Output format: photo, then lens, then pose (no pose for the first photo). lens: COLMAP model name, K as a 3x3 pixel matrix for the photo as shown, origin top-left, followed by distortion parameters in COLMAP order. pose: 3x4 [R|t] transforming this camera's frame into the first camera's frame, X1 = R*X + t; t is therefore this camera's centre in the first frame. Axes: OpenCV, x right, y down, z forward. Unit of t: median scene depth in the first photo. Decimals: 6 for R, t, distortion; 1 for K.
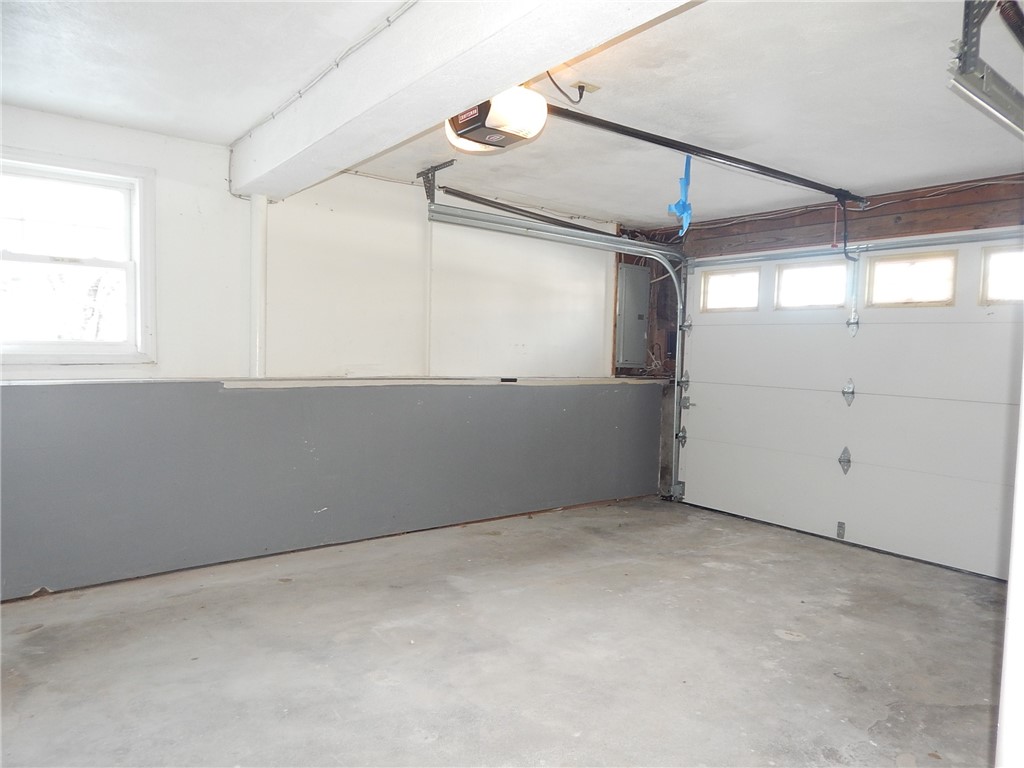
lens RADIAL K [[688.2, 0, 517.3], [0, 688.2, 381.5], [0, 0, 1]] dist [0.027867, -0.009459]
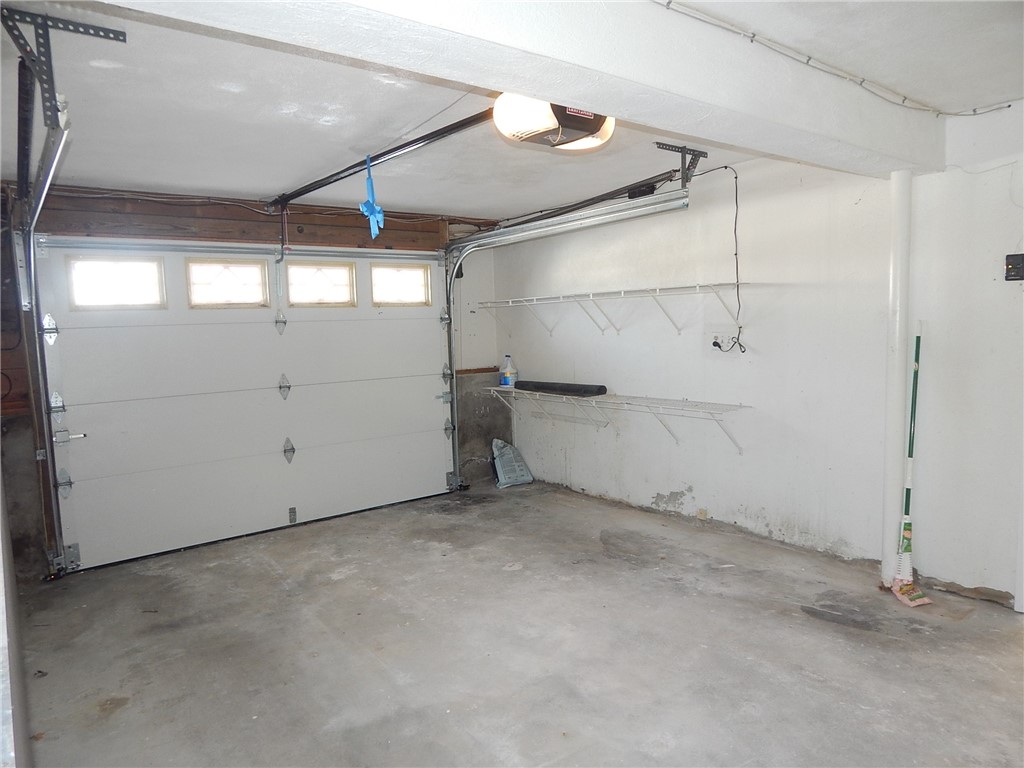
lens RADIAL K [[688.2, 0, 515.2], [0, 688.2, 383.4], [0, 0, 1]] dist [0.027867, -0.009459]
pose [[0.023301, -0.121582, 0.992308, -0.623567], [0.085053, 0.989220, 0.119206, -0.094753], [-0.996104, 0.081621, 0.033391, 0.675217]]
